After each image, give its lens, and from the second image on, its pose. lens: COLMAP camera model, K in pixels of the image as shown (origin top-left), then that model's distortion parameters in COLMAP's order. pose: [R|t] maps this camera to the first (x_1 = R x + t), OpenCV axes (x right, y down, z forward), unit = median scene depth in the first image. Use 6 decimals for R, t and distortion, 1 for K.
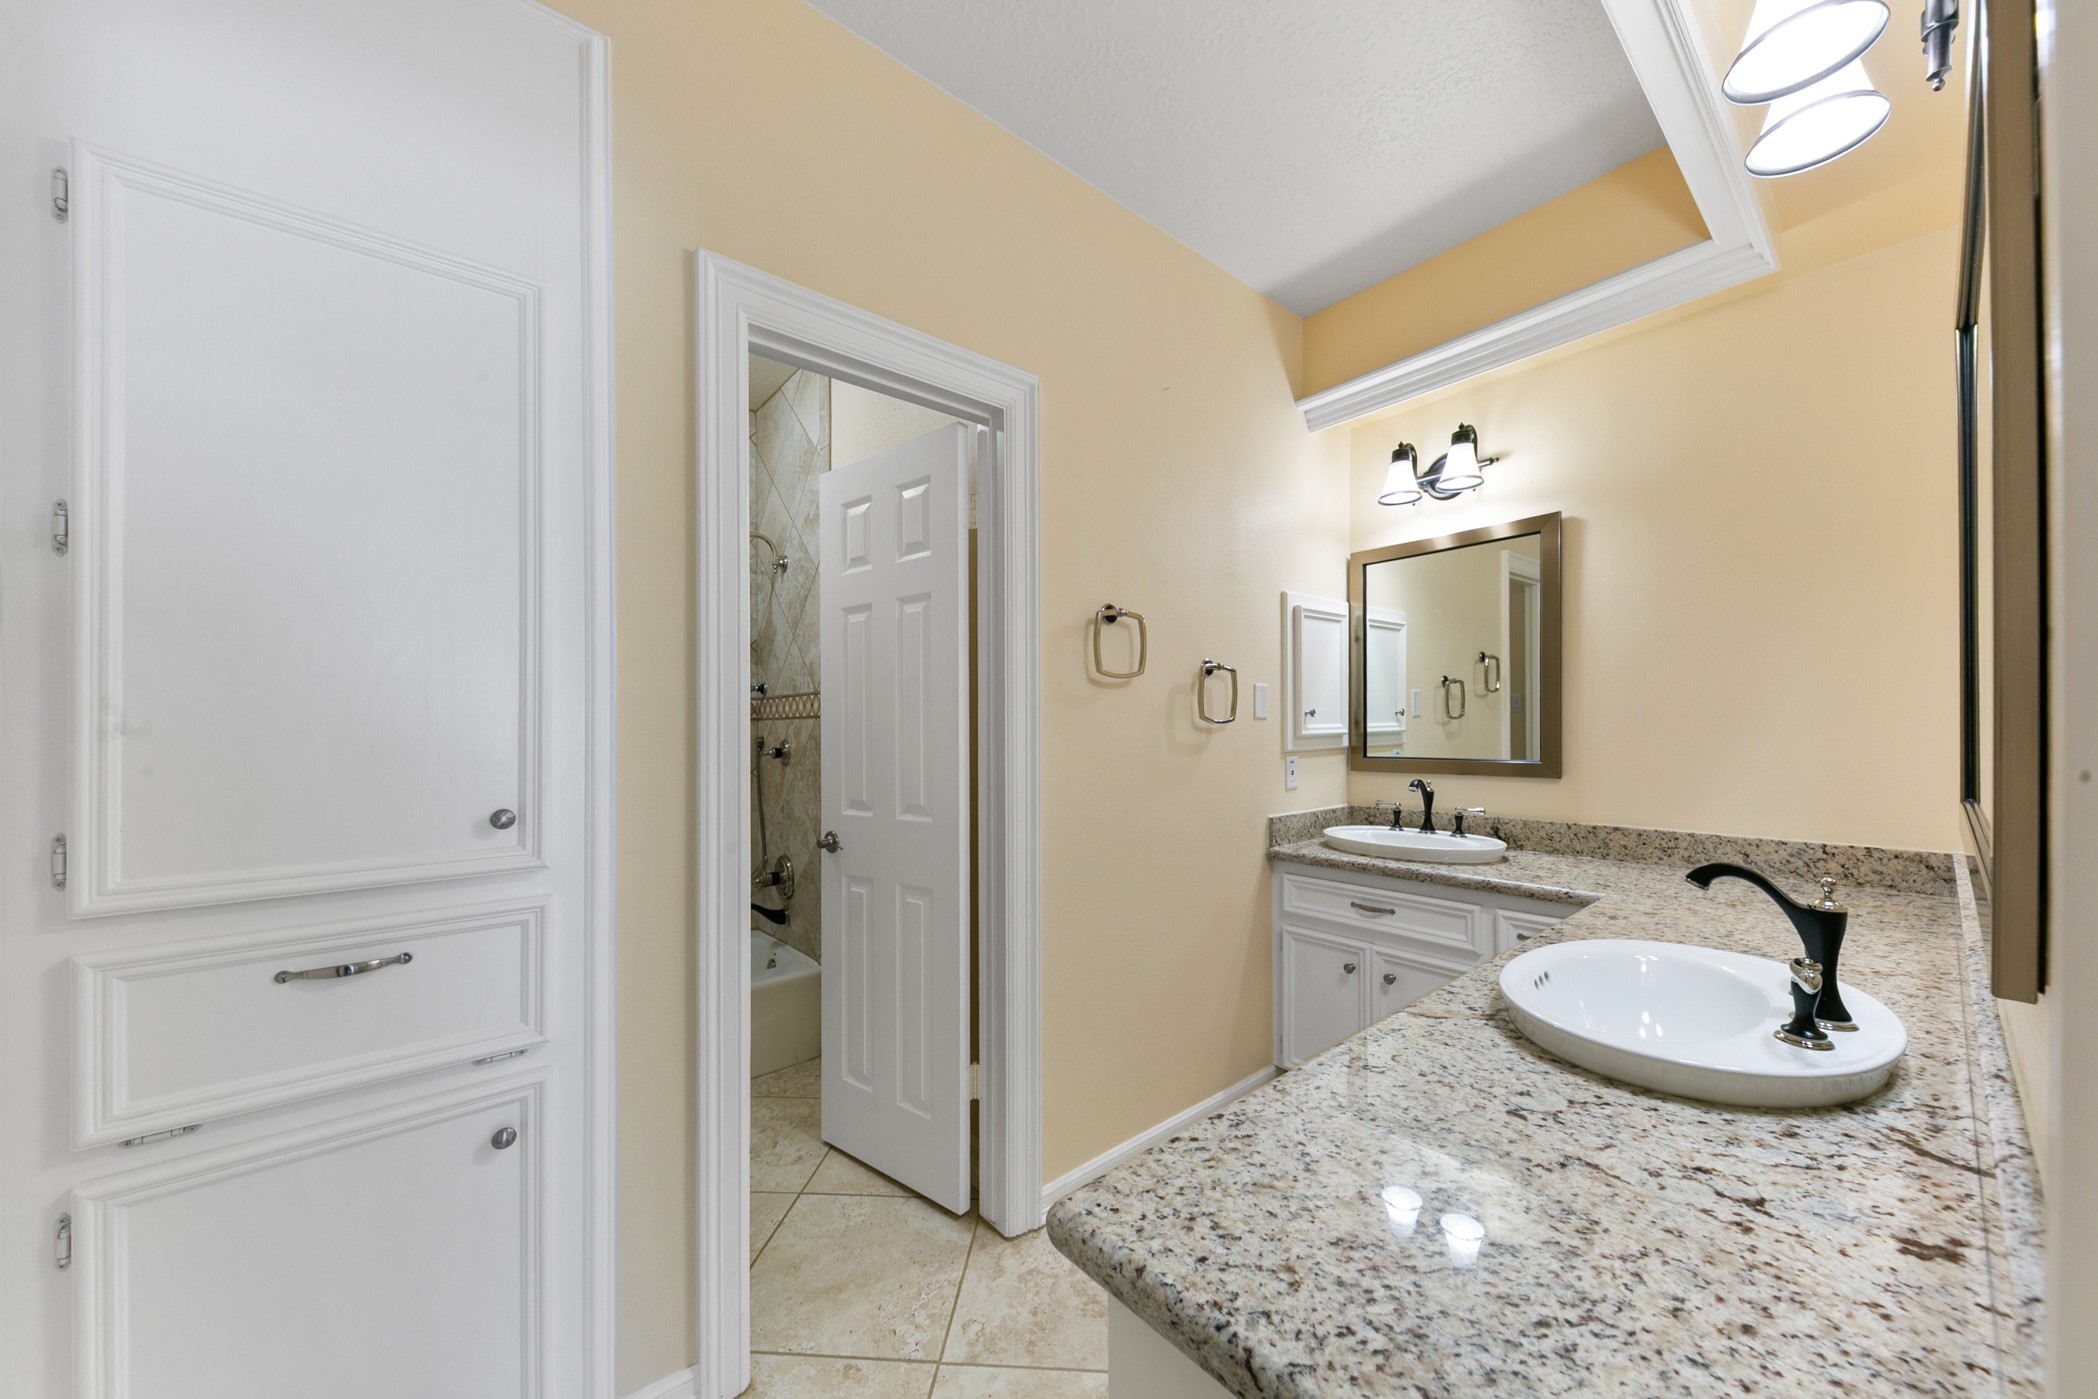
lens RADIAL K [[728.5, 0, 1048.0], [0, 728.5, 719.6], [0, 0, 1]] dist [0.017142, -0.006492]
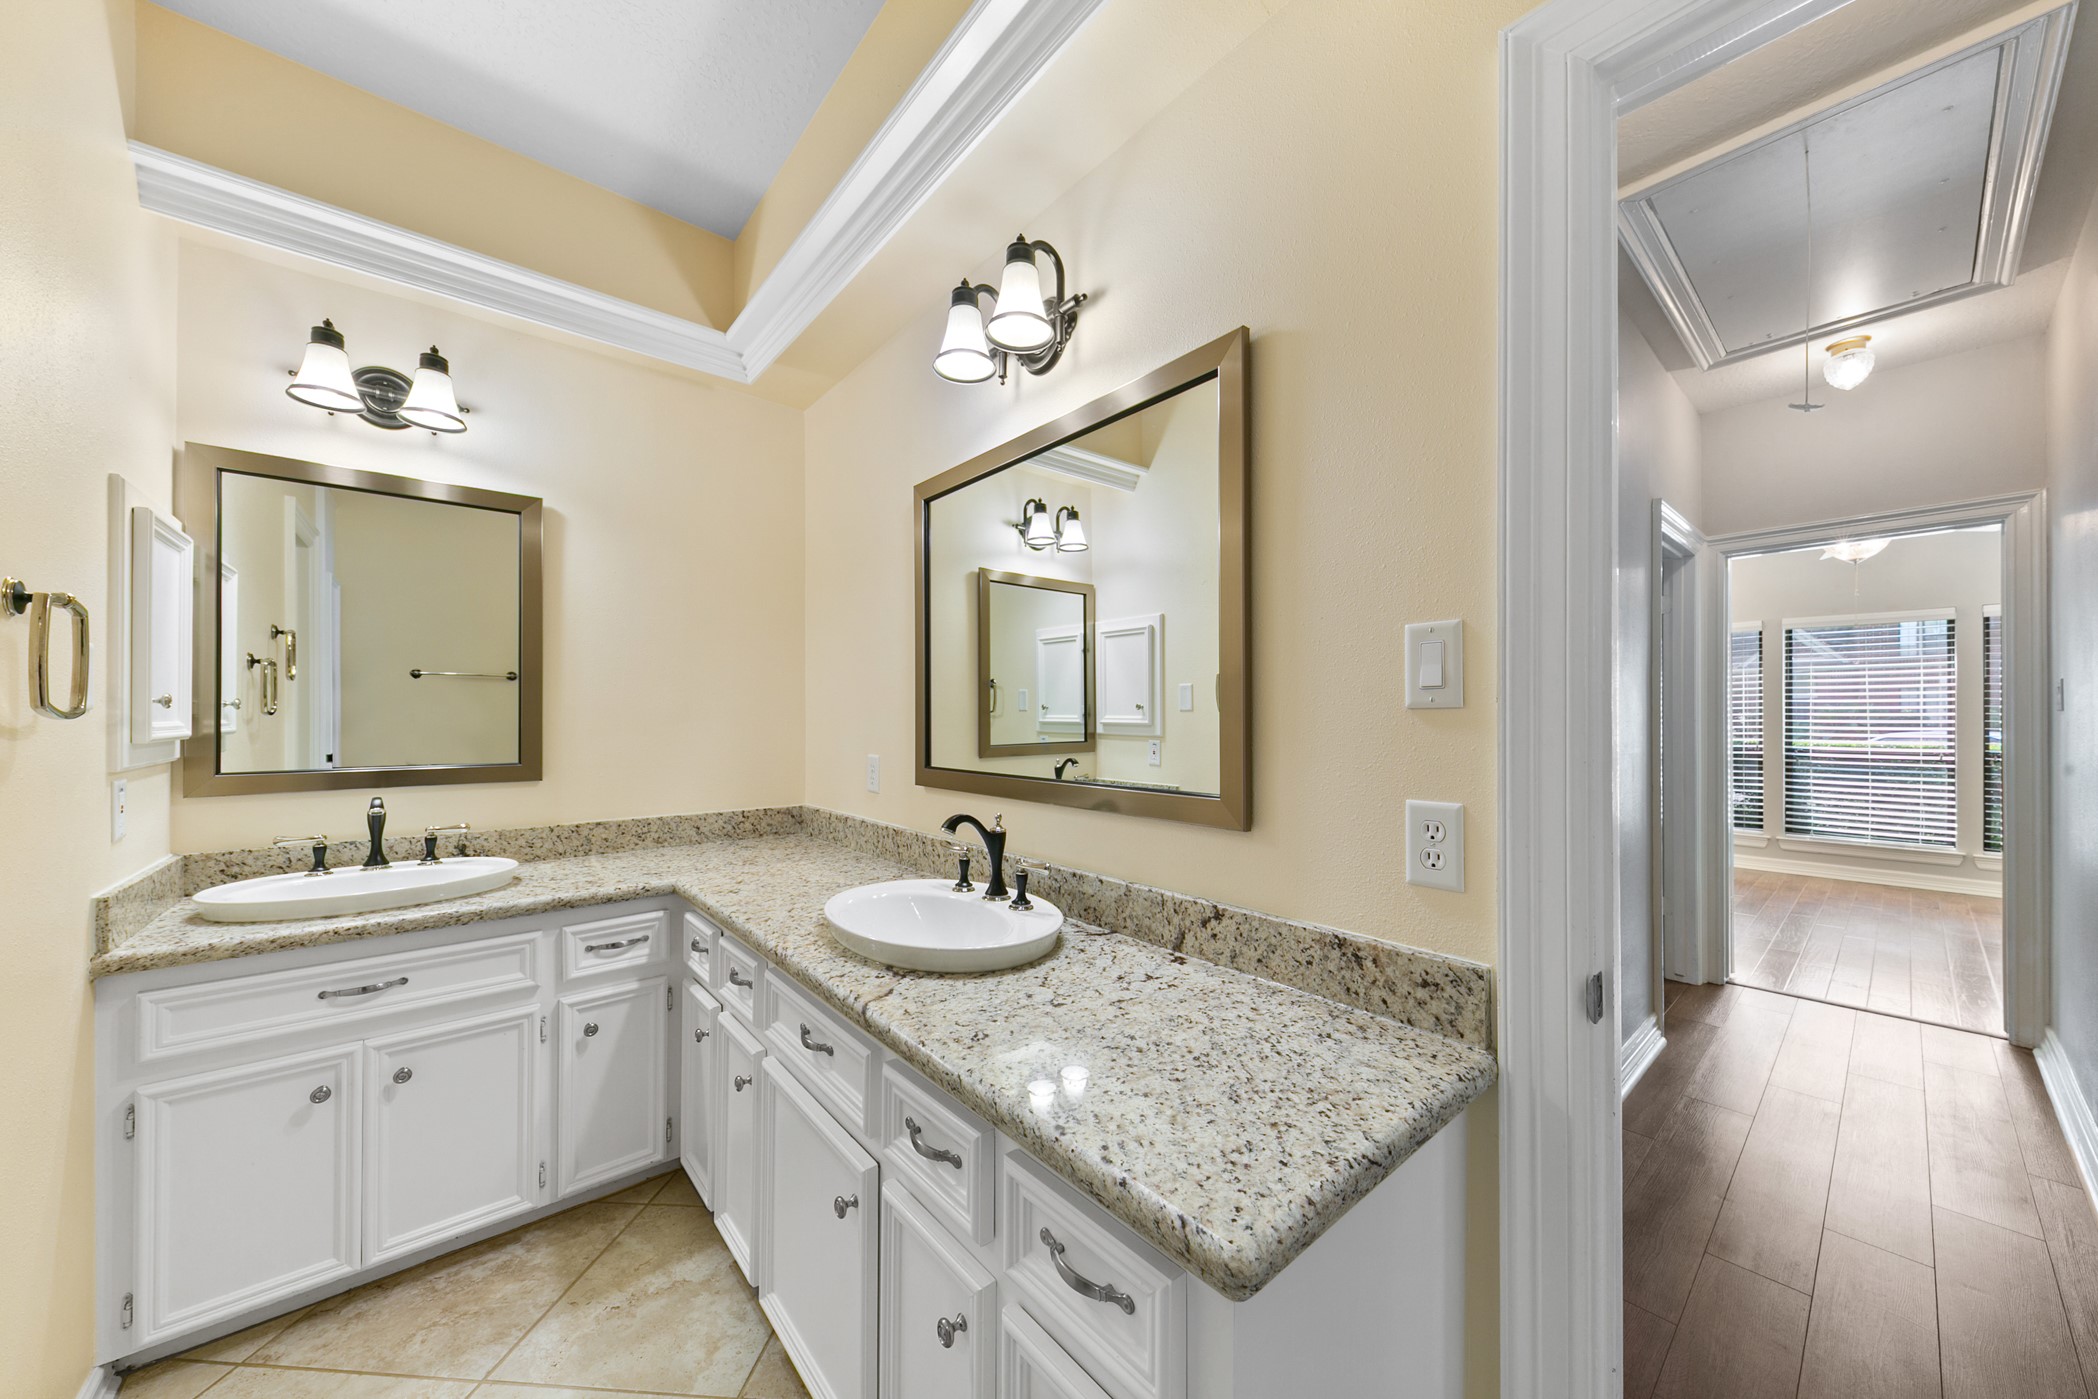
lens RADIAL K [[728.5, 0, 1048.0], [0, 728.5, 719.6], [0, 0, 1]] dist [0.017142, -0.006492]
pose [[-0.005137, 0.008252, 0.999953, -0.260138], [-0.008501, 0.999929, -0.008296, 0.004572], [-0.999951, -0.008543, -0.005067, 0.363648]]
